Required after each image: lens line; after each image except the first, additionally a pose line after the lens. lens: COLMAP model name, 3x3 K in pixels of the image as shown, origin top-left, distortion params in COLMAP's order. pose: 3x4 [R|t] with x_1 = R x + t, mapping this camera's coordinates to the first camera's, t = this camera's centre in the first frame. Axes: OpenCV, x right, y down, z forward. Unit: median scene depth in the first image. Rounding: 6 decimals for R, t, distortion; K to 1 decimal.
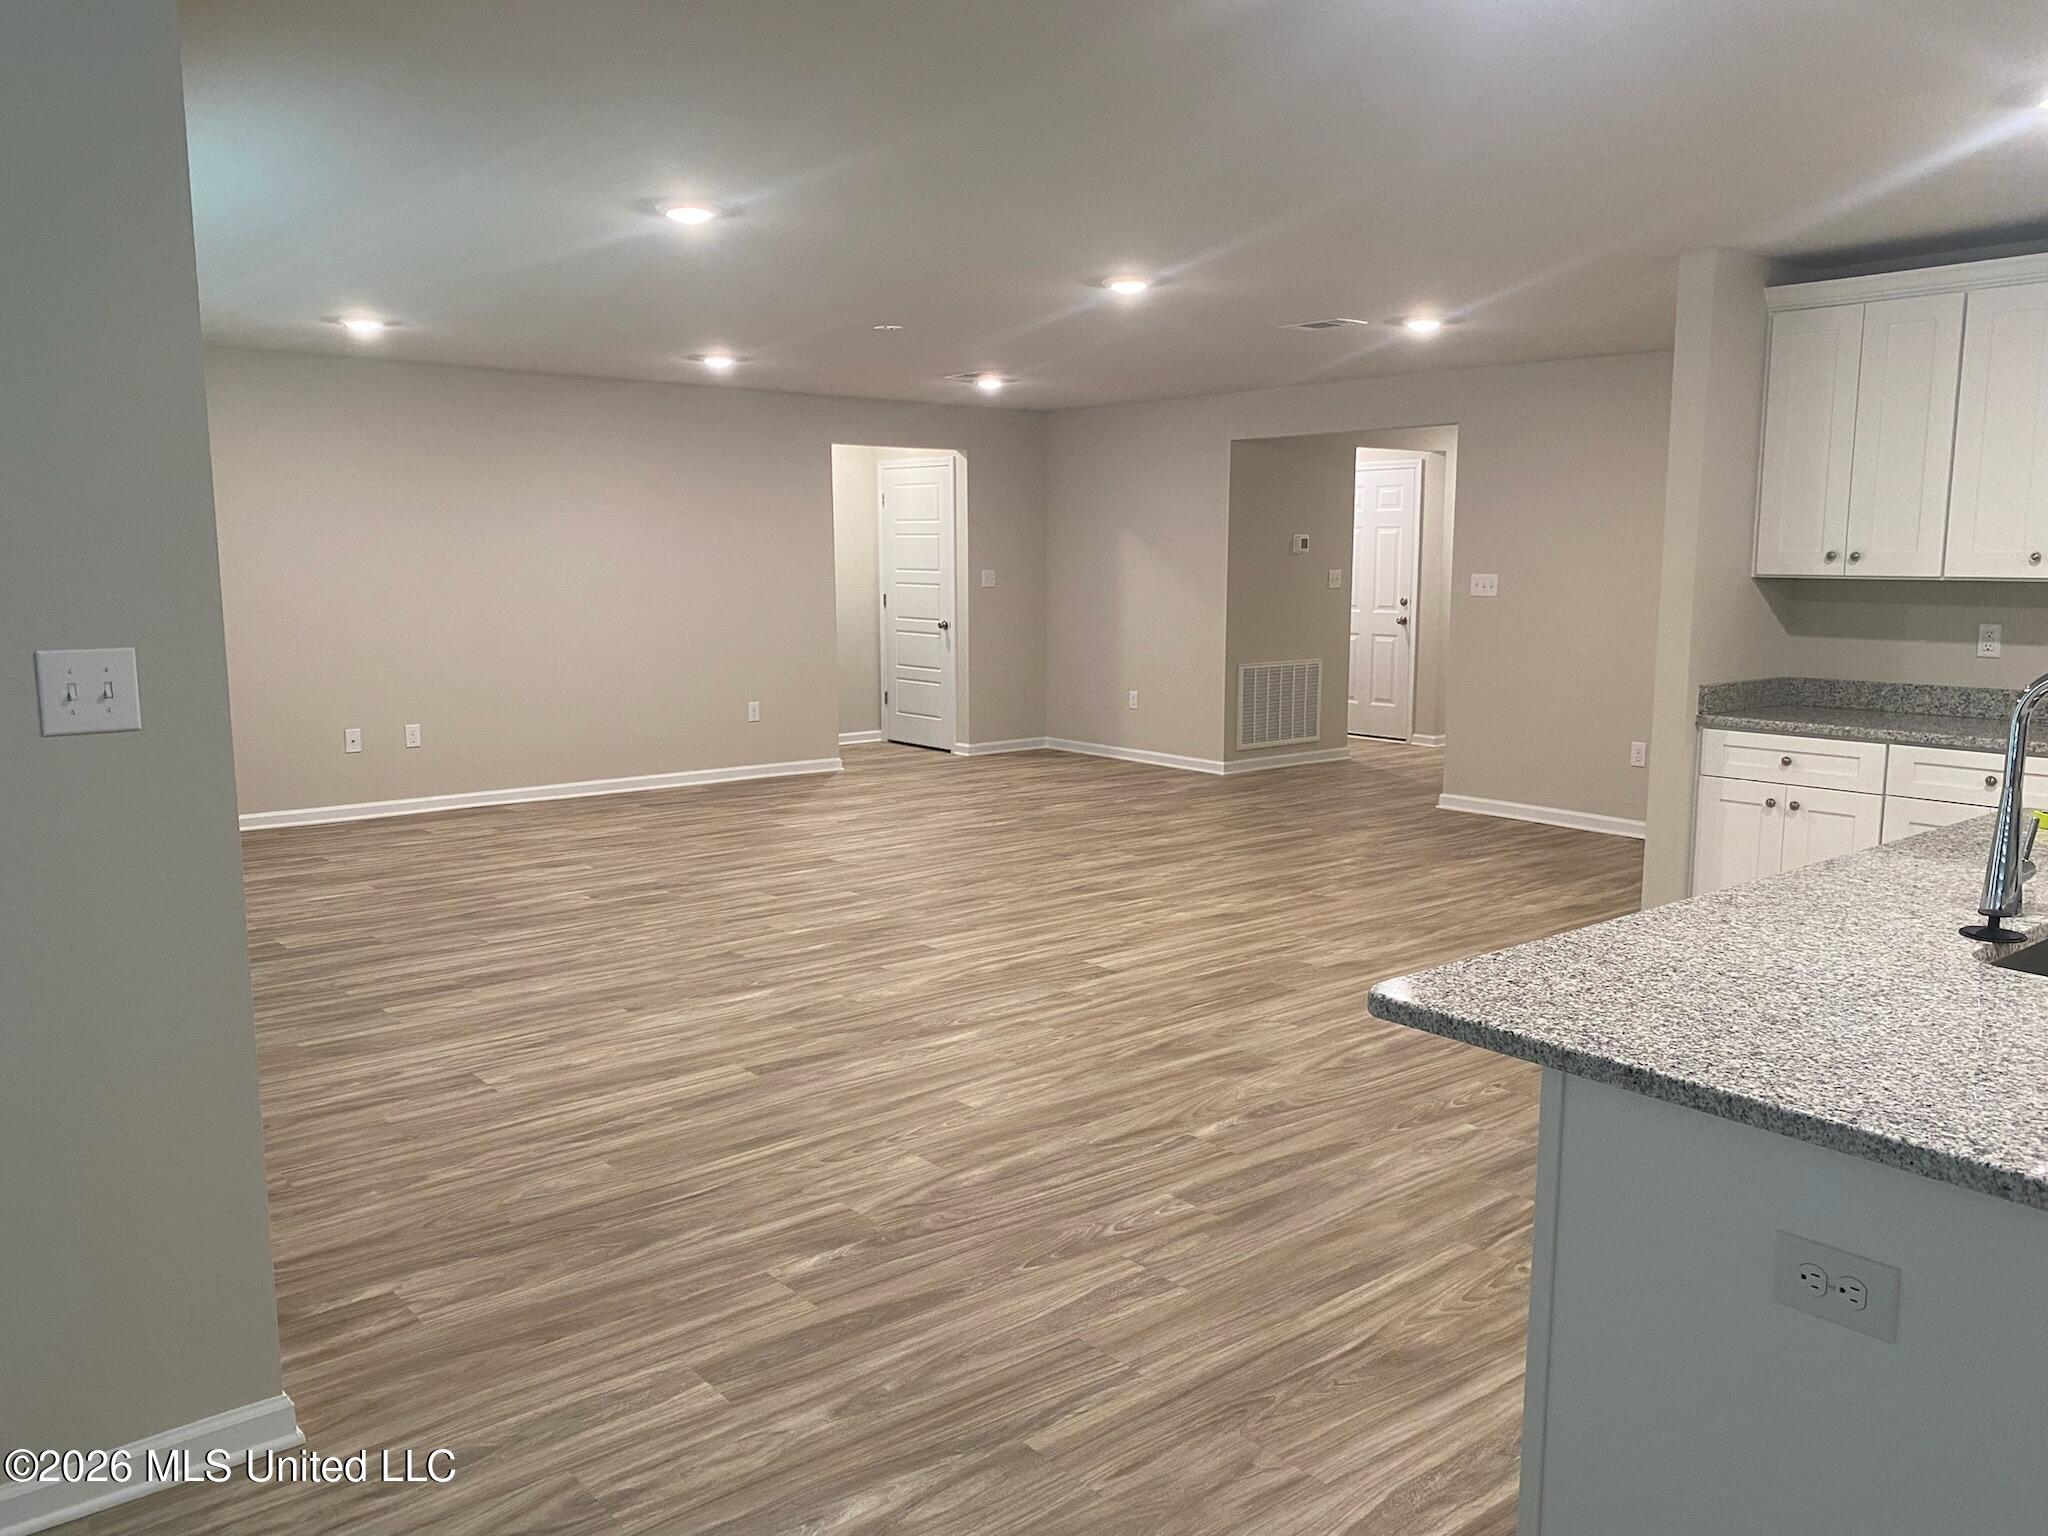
lens RADIAL K [[1554.0, 0, 1024.0], [0, 1554.0, 768.0], [0, 0, 1]] dist [0.159207, -0.285933]
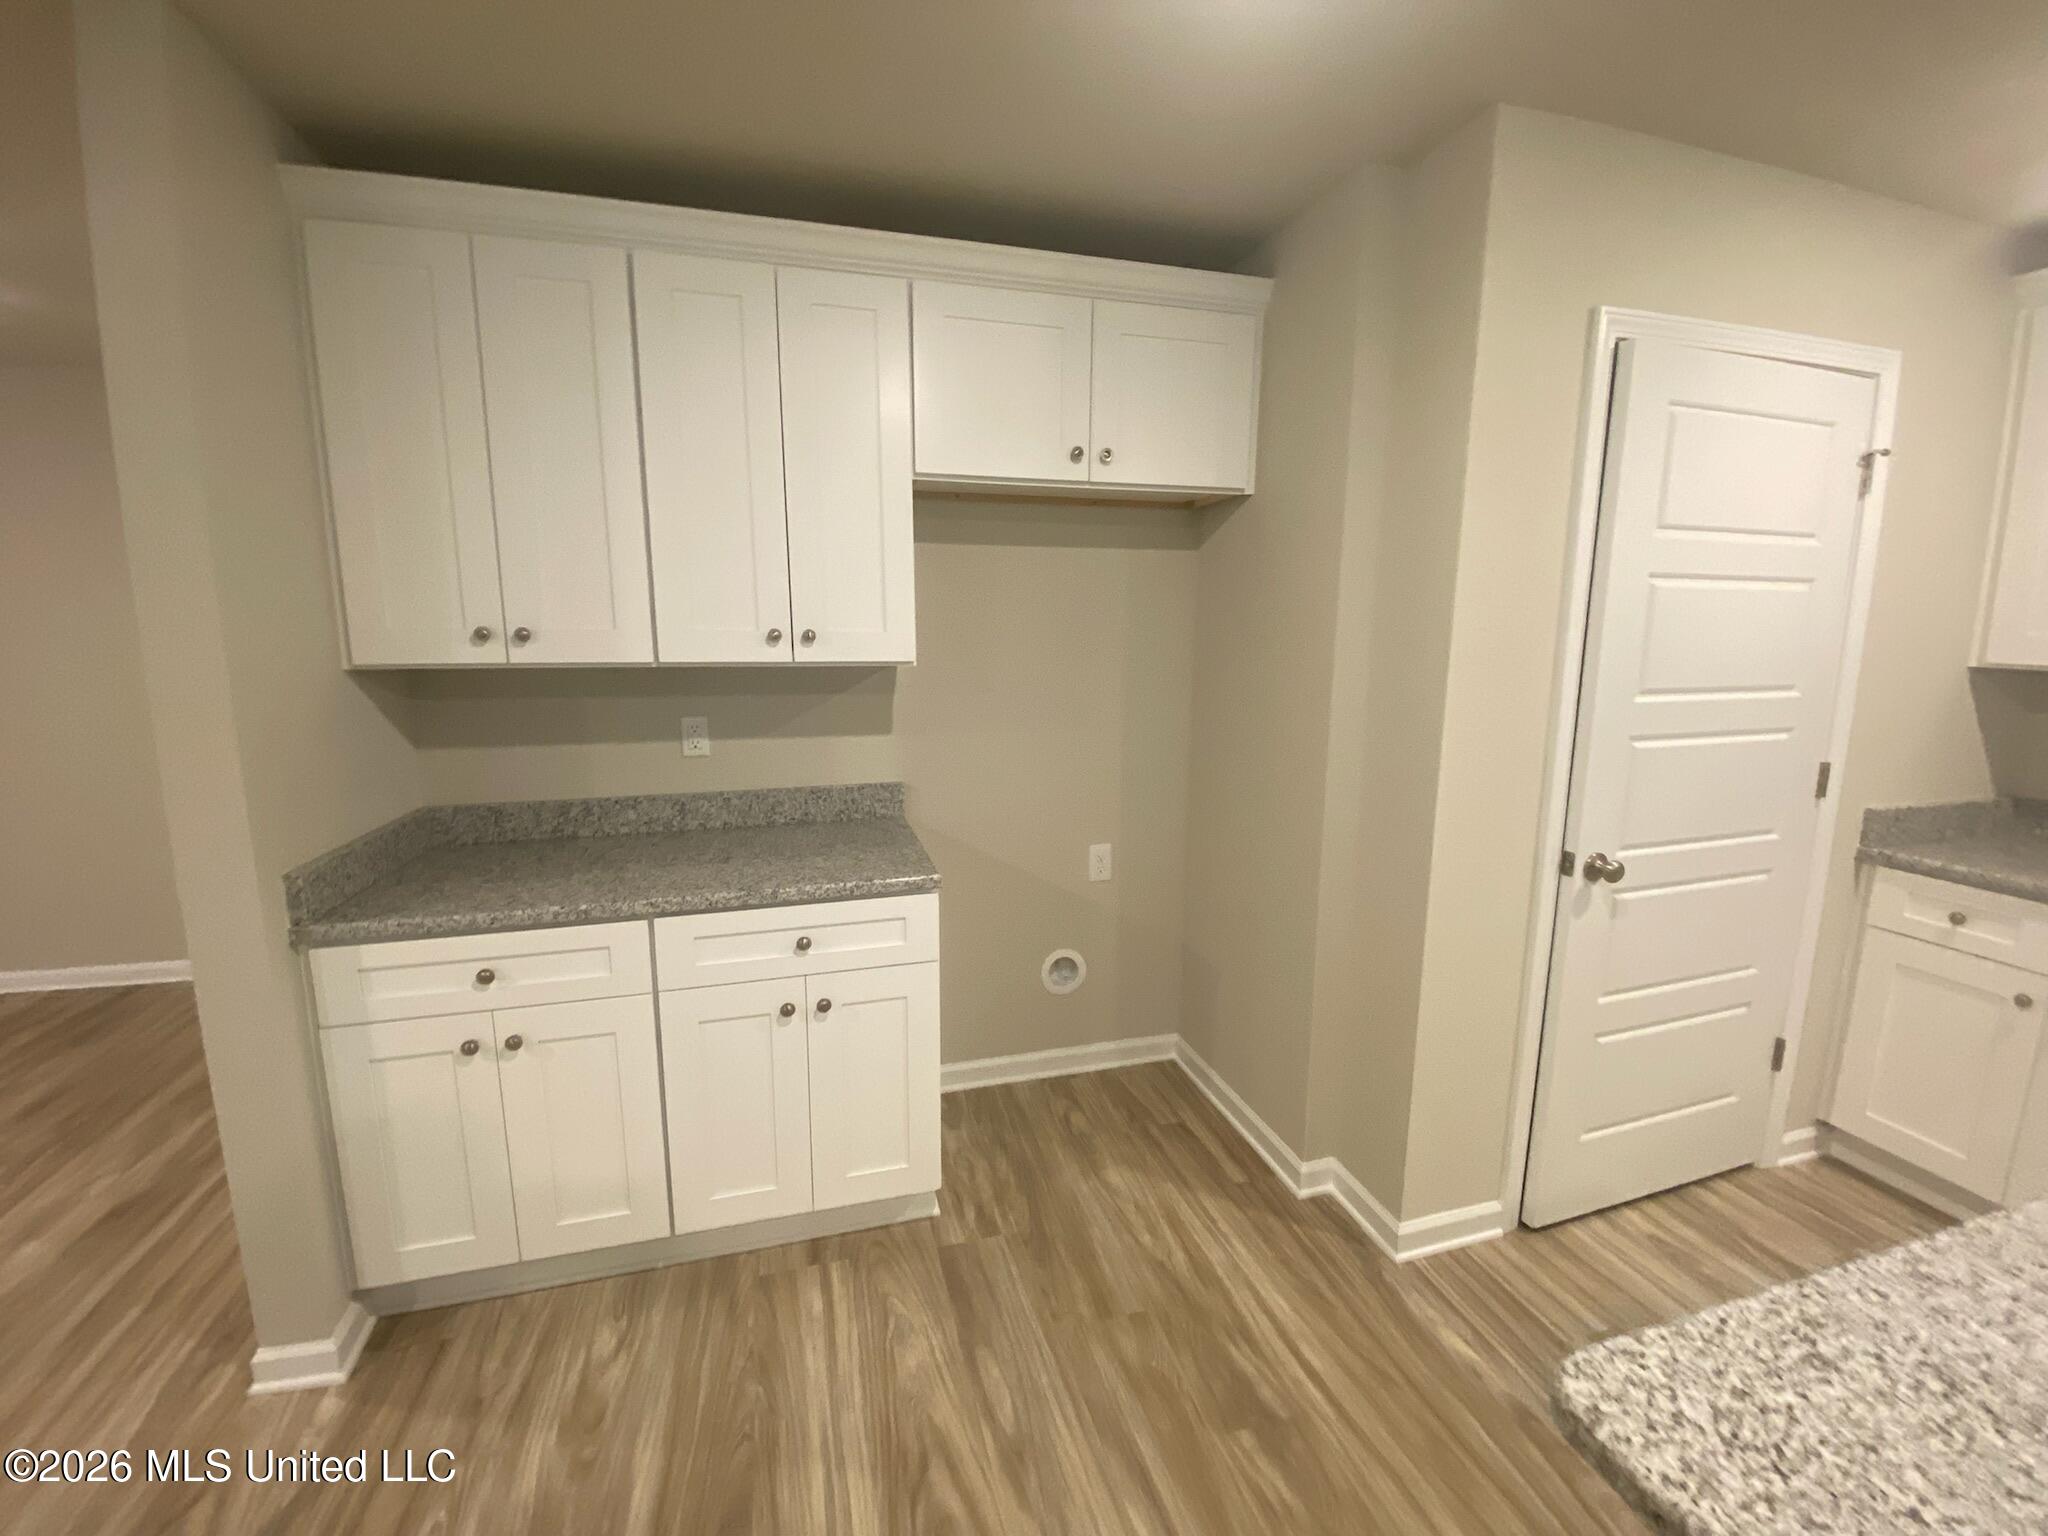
lens RADIAL K [[822.7, 0, 1024.0], [0, 822.7, 768.0], [0, 0, 1]] dist [-0.002428, -0.000185]
pose [[0.407081, -0.141268, 0.902401, 0.286114], [0.127068, 0.987119, 0.097208, -0.083875], [-0.904510, 0.075095, 0.419788, 0.661457]]
